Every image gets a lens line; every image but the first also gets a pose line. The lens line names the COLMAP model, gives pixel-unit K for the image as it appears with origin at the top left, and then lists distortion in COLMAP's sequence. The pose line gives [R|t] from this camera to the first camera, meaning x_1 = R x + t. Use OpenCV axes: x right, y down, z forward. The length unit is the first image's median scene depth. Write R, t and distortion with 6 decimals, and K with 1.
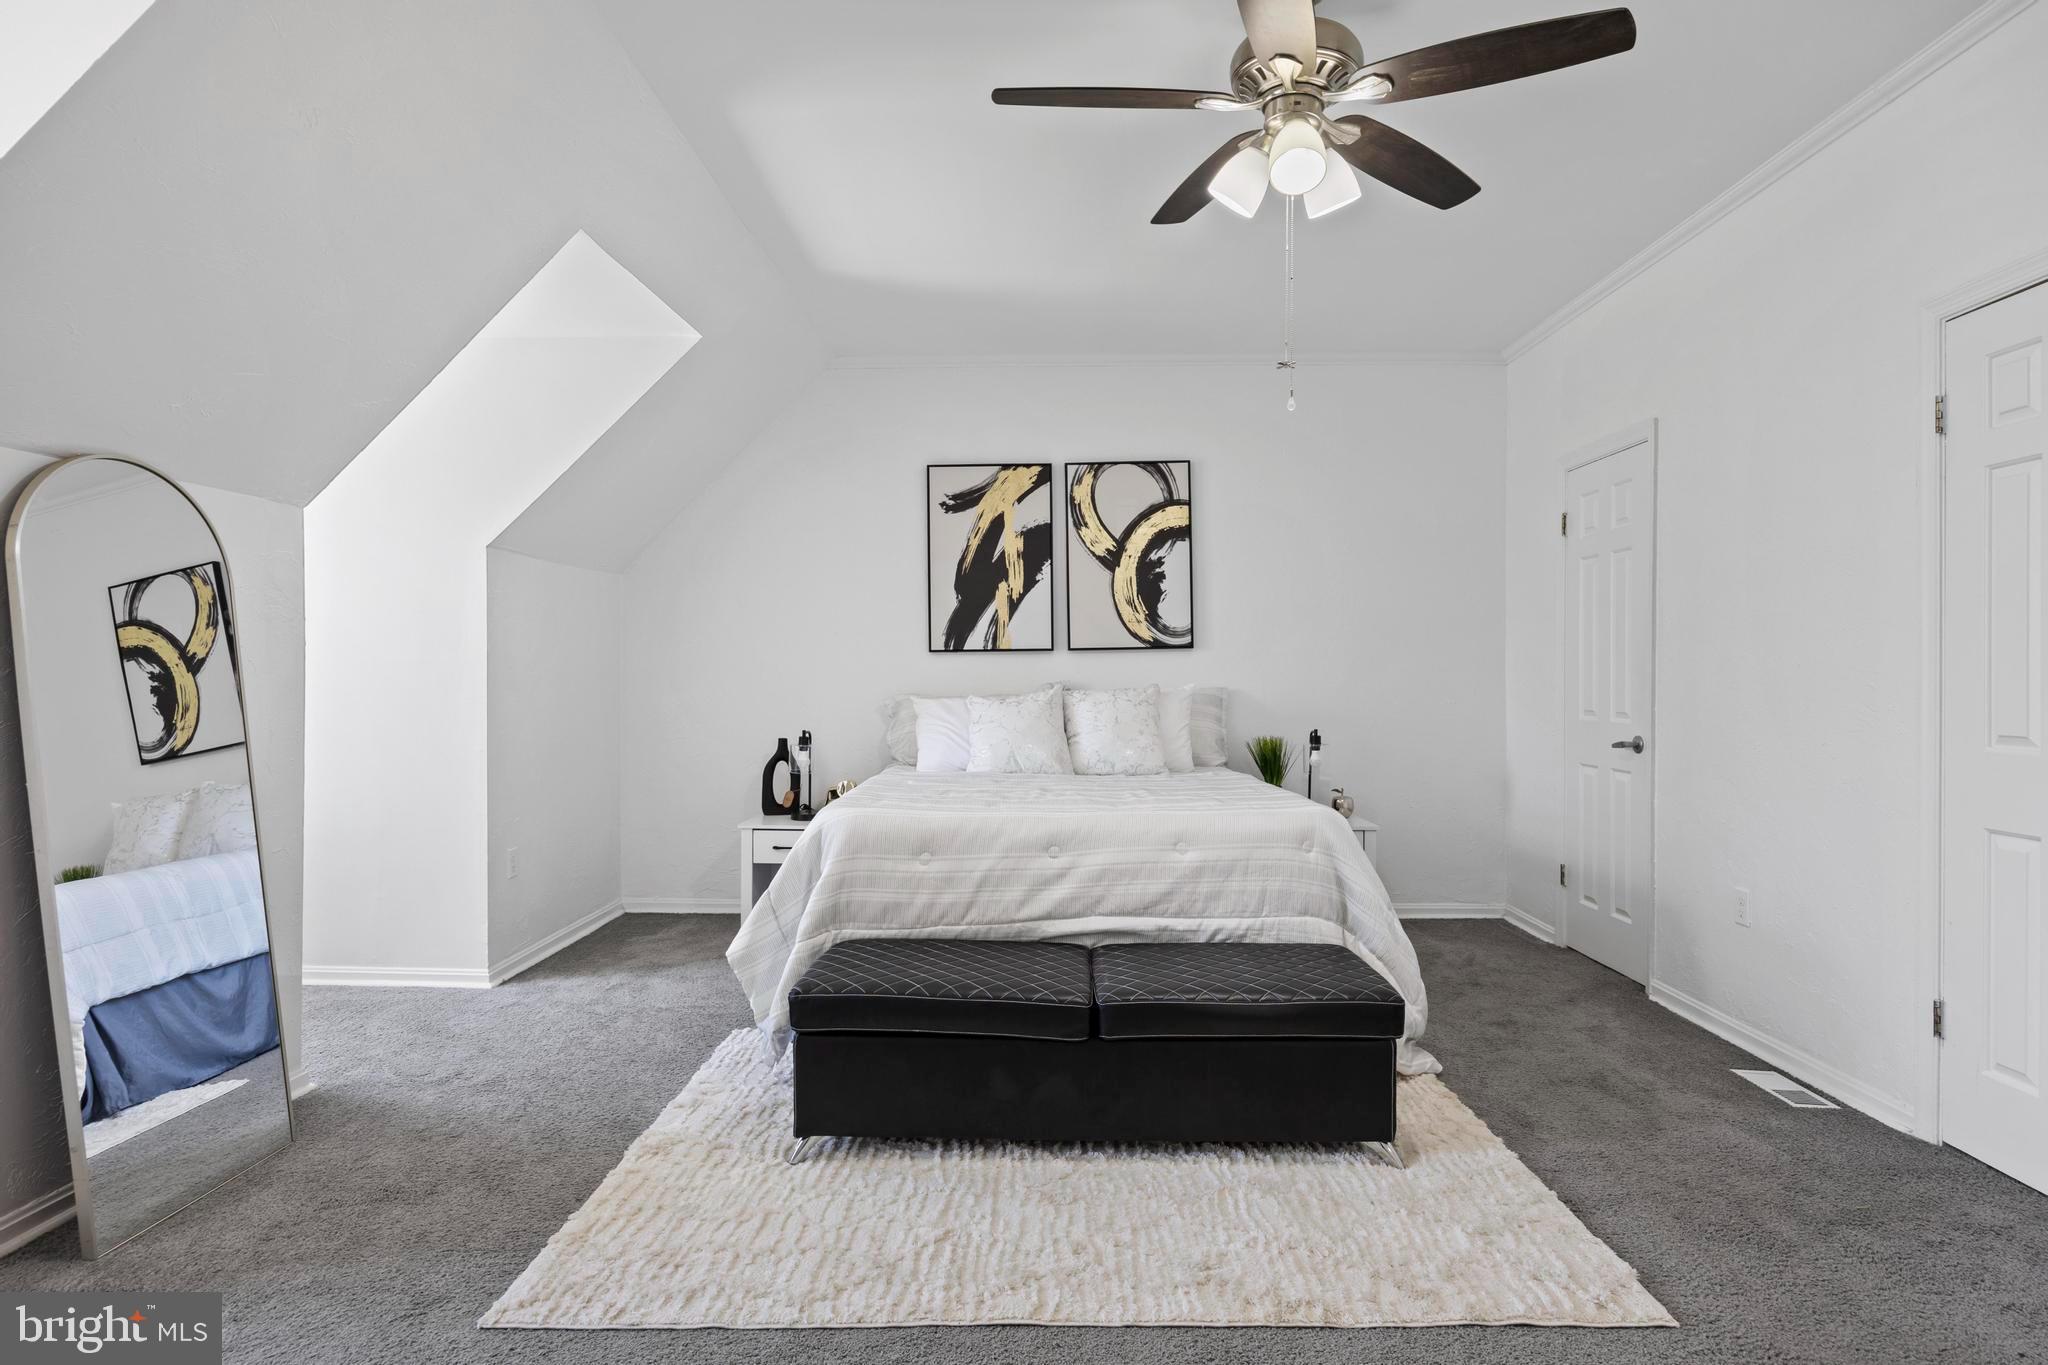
lens RADIAL K [[1064.5, 0, 1019.1], [0, 1064.5, 683.6], [0, 0, 1]] dist [-0.013018, 0.000435]
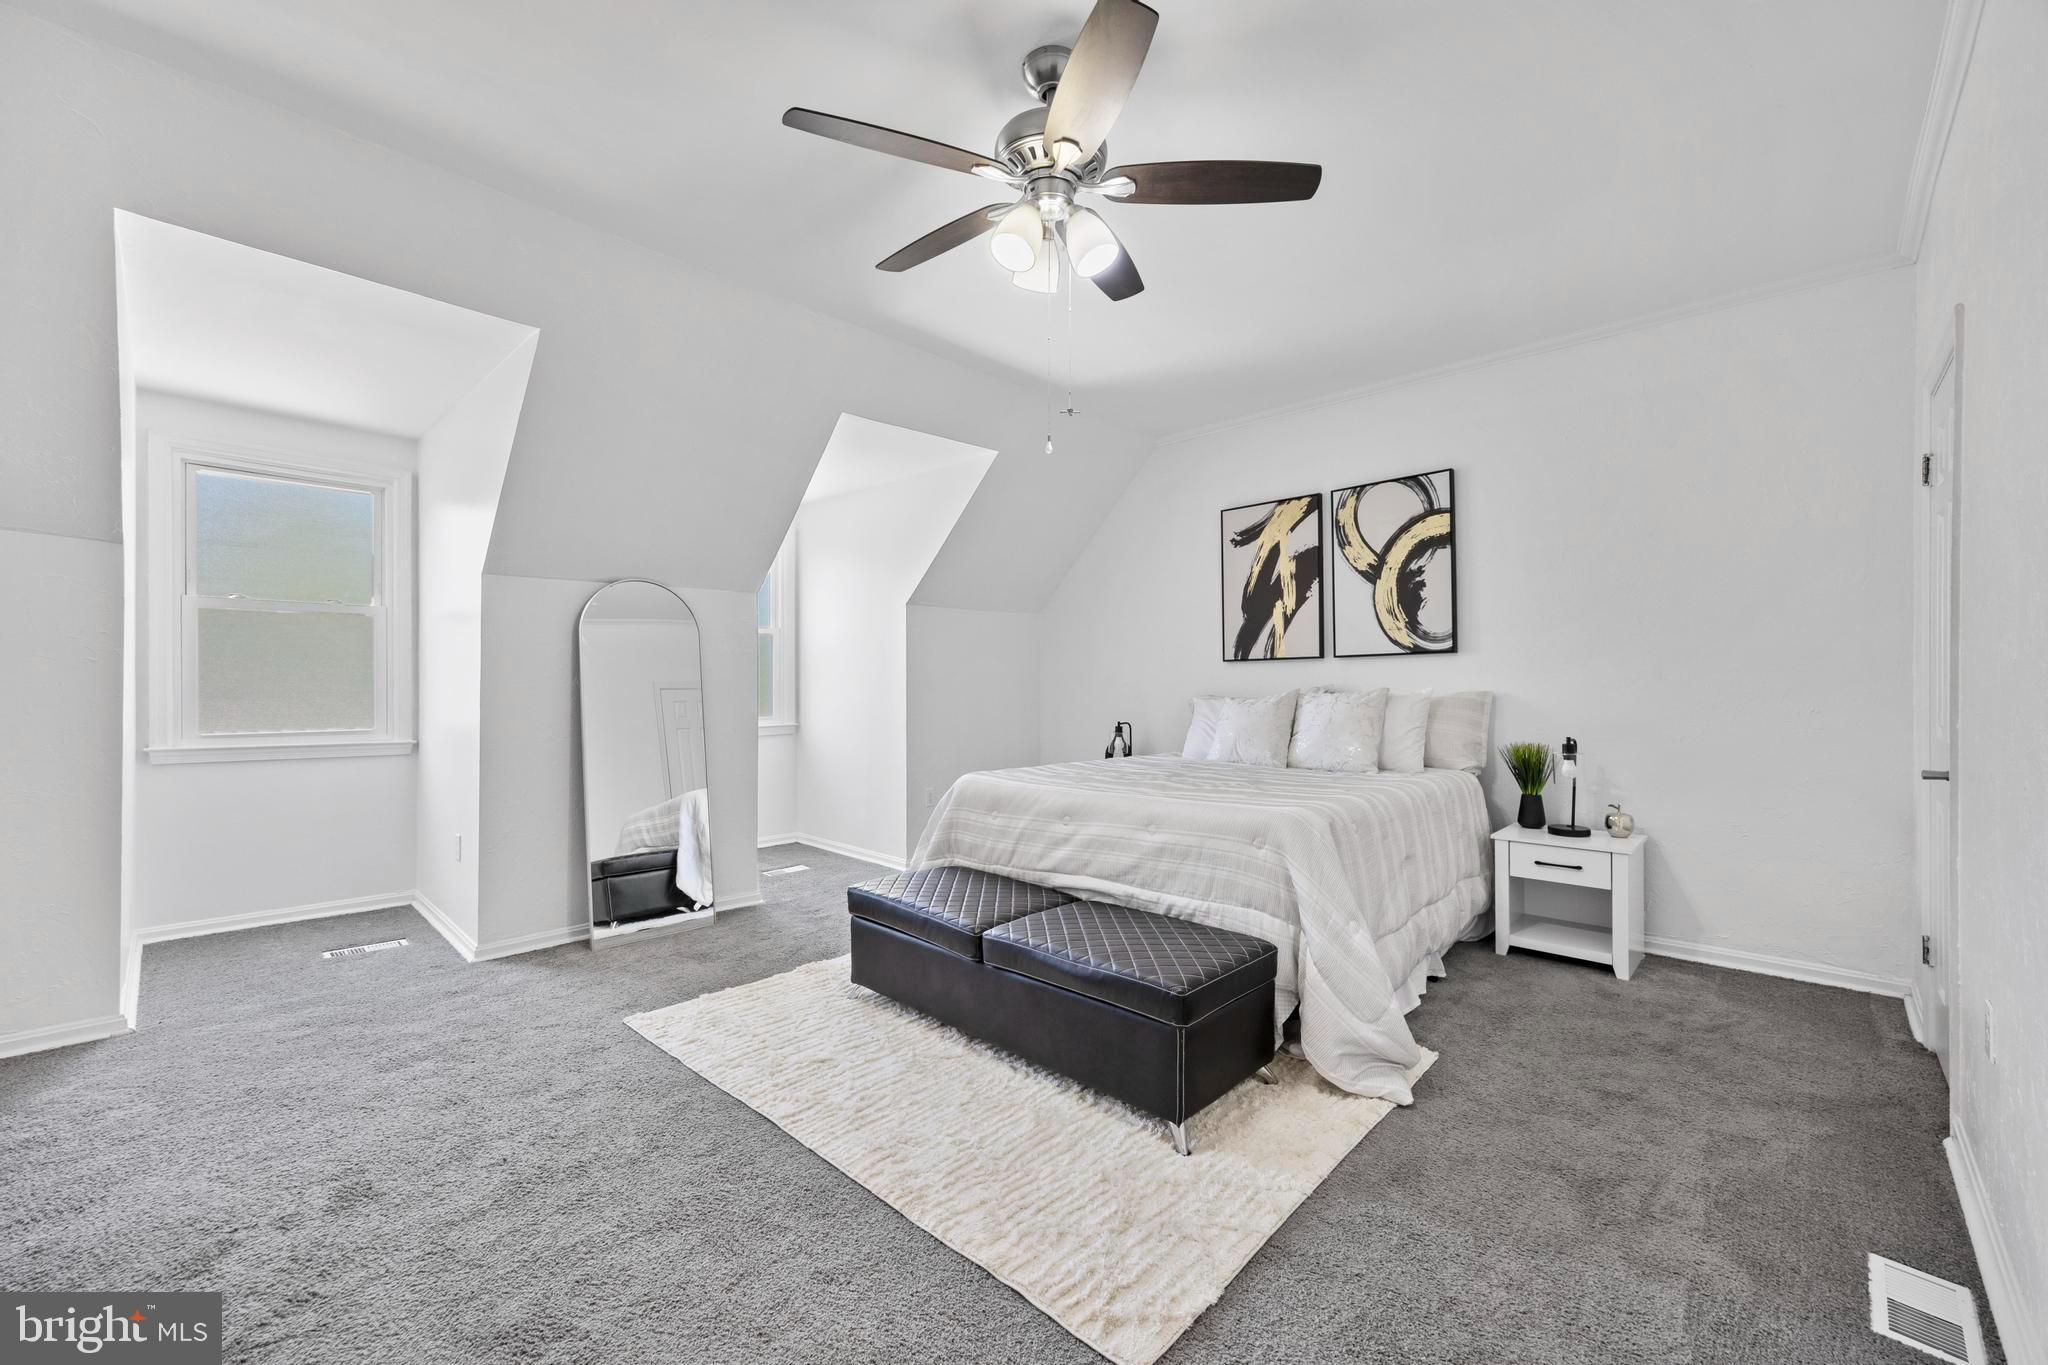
lens RADIAL K [[806.4, 0, 1002.7], [0, 806.4, 684.3], [0, 0, 1]] dist [-0.004272, 0.000251]
pose [[0.735435, -0.001390, -0.677594, 0.366124], [-0.001006, 0.999995, -0.003144, -0.000322], [0.677595, 0.002994, 0.735429, 0.142190]]
